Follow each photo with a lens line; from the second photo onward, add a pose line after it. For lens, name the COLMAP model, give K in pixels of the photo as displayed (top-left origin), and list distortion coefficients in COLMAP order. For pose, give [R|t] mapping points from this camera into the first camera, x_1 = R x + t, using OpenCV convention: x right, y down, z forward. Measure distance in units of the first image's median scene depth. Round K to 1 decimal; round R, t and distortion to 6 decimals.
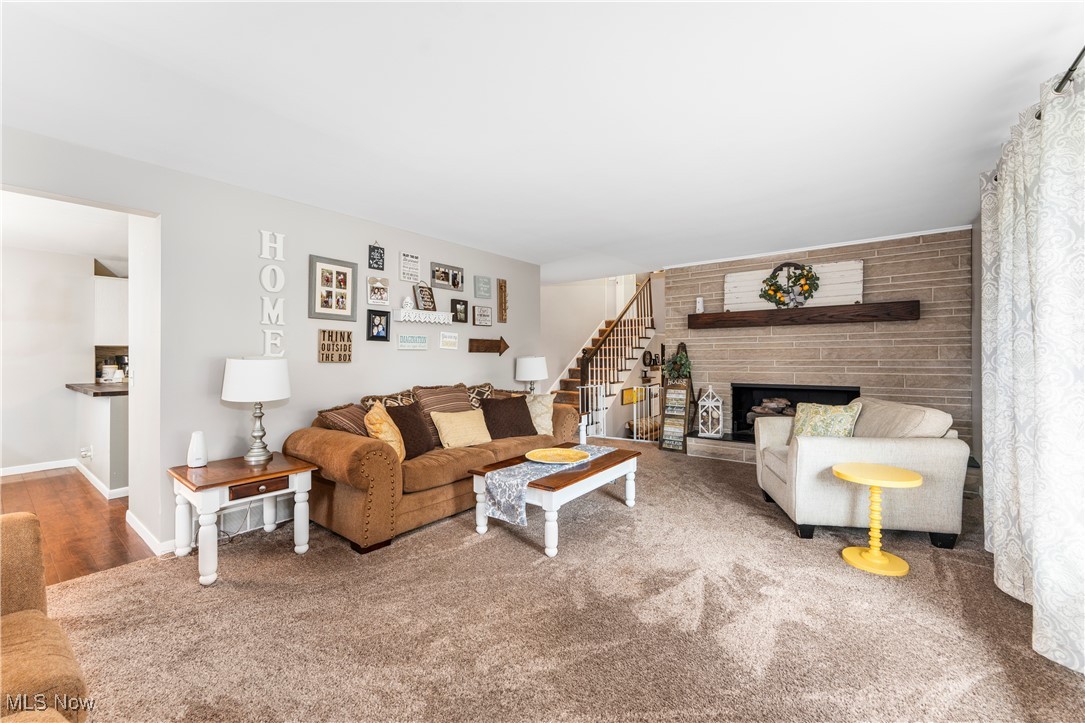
lens RADIAL K [[441.1, 0, 540.3], [0, 441.1, 354.2], [0, 0, 1]] dist [0.000338, 0.000097]
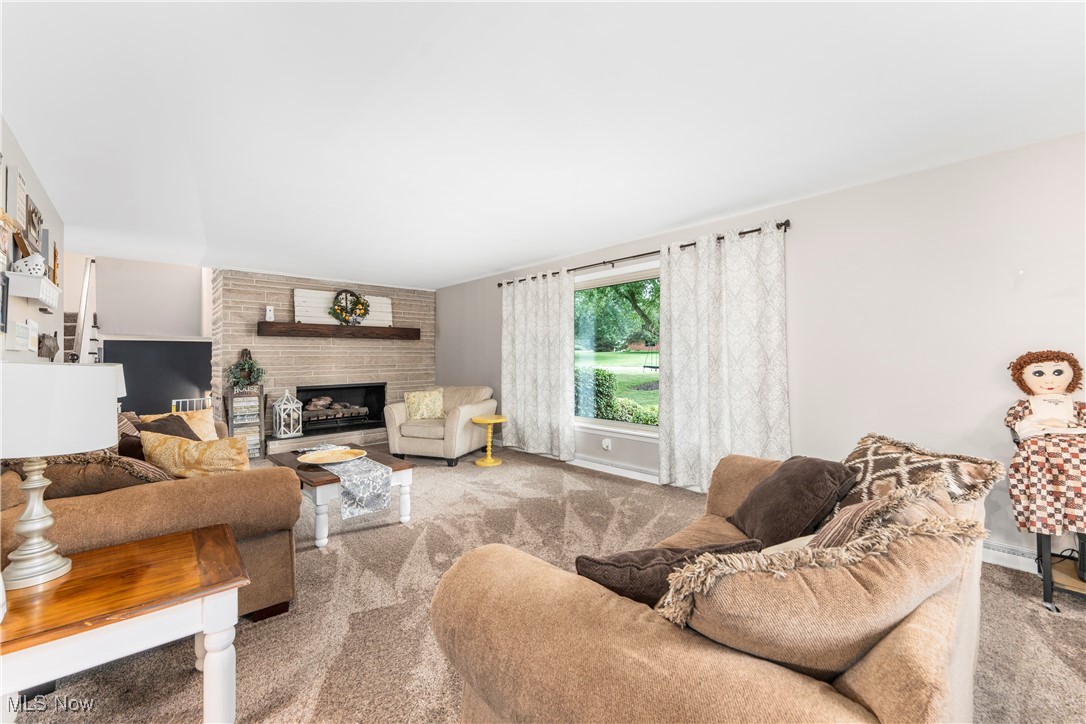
lens RADIAL K [[441.5, 0, 540.8], [0, 441.5, 354.7], [0, 0, 1]] dist [0.000338, 0.000097]
pose [[0.150161, 0.013822, 0.988565, -0.624614], [0.005461, 0.999875, -0.014809, 0.005258], [-0.988646, 0.007622, 0.150067, 0.239630]]
